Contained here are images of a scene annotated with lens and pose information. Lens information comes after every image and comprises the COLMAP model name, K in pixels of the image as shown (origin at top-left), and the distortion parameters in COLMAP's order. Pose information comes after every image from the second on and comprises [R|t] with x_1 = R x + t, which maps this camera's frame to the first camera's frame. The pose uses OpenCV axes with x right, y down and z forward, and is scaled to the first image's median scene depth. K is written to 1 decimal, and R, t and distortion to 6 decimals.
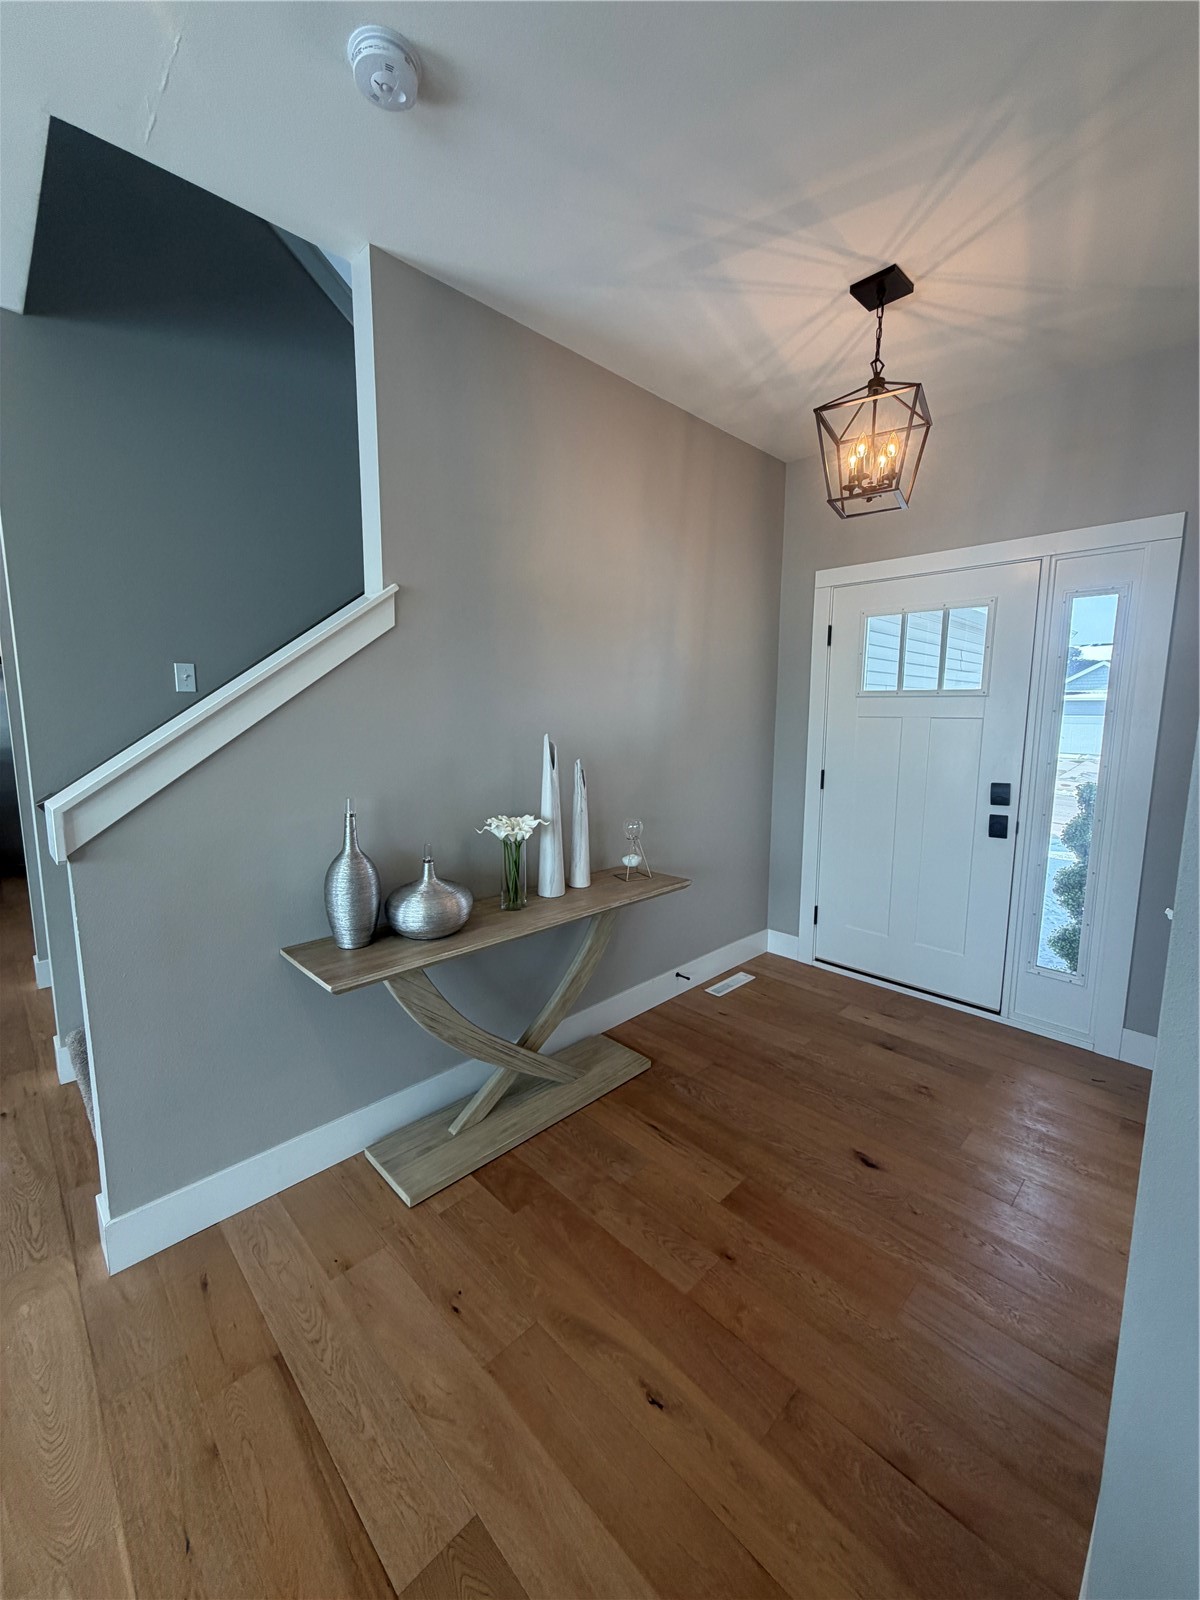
lens RADIAL K [[637.3, 0, 599.4], [0, 637.3, 795.5], [0, 0, 1]] dist [0.000411, 0.000215]
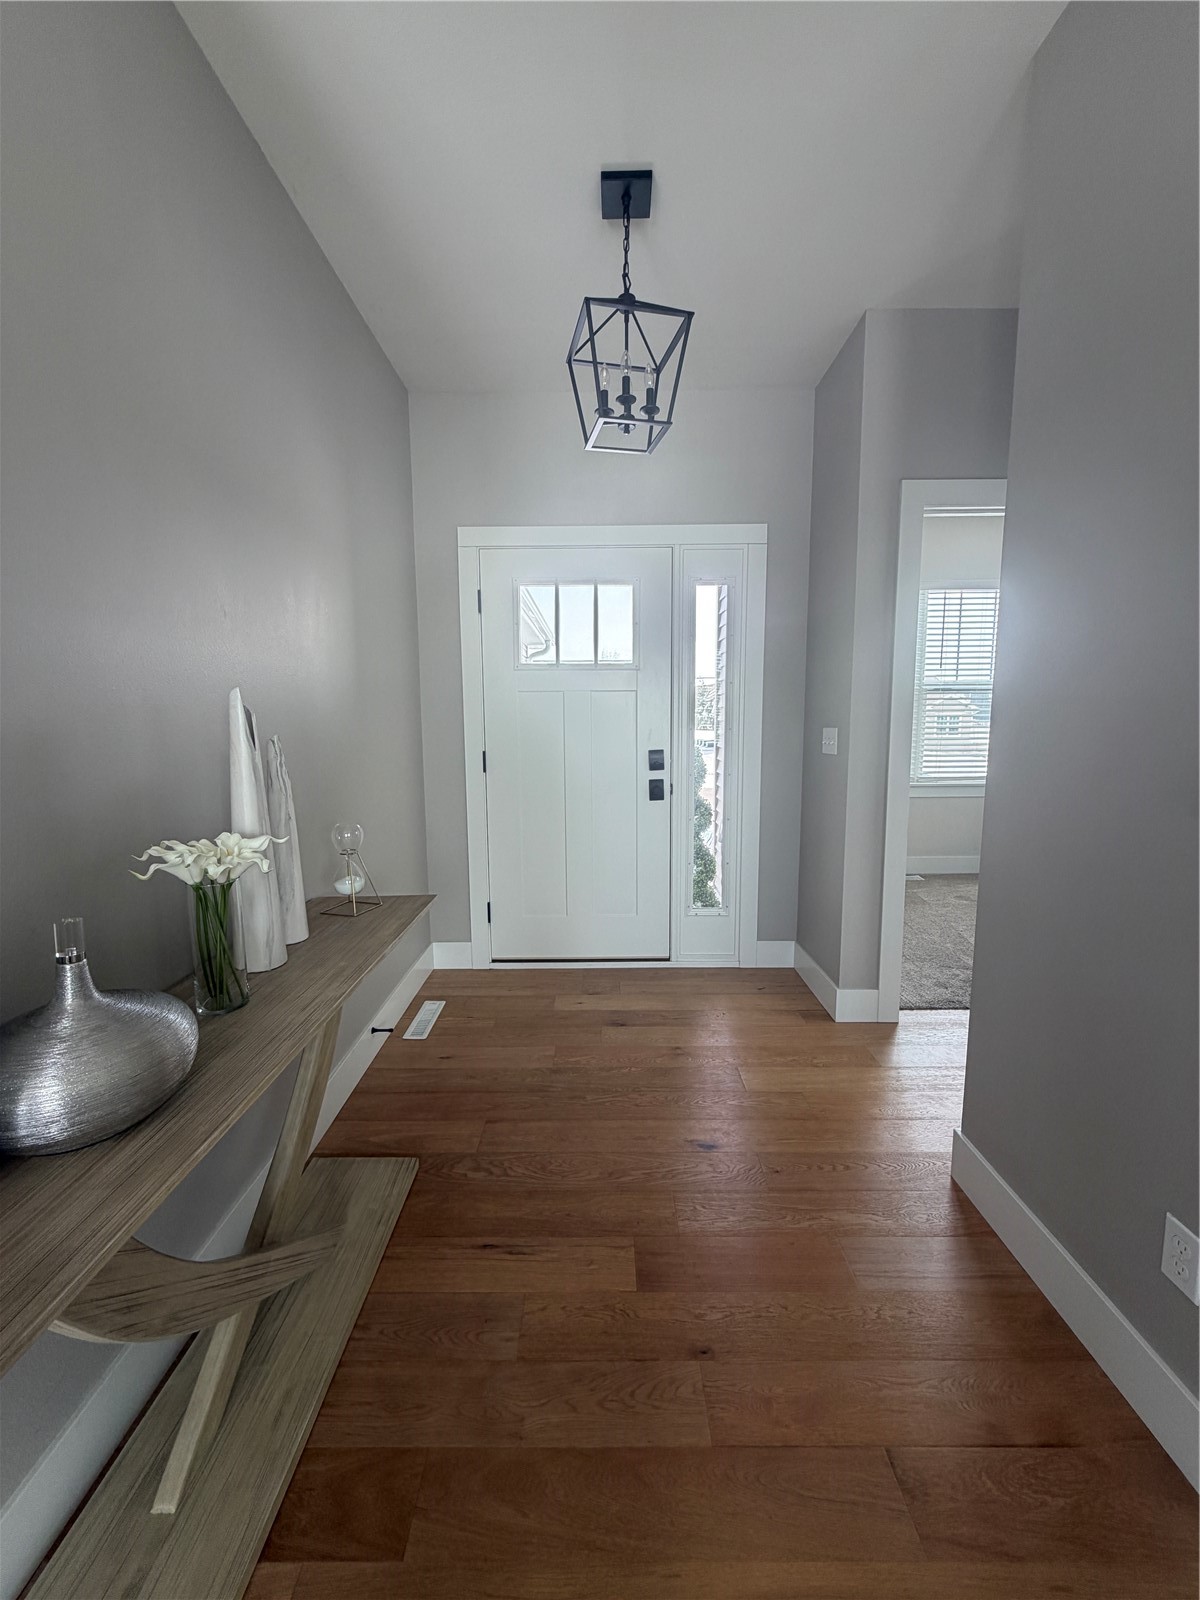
lens RADIAL K [[637.3, 0, 599.4], [0, 637.3, 795.5], [0, 0, 1]] dist [0.000411, 0.000215]
pose [[0.702710, -0.098741, 0.704592, -0.231333], [0.106260, 0.993781, 0.033291, 0.012641], [-0.703497, 0.051476, 0.708832, 0.327101]]
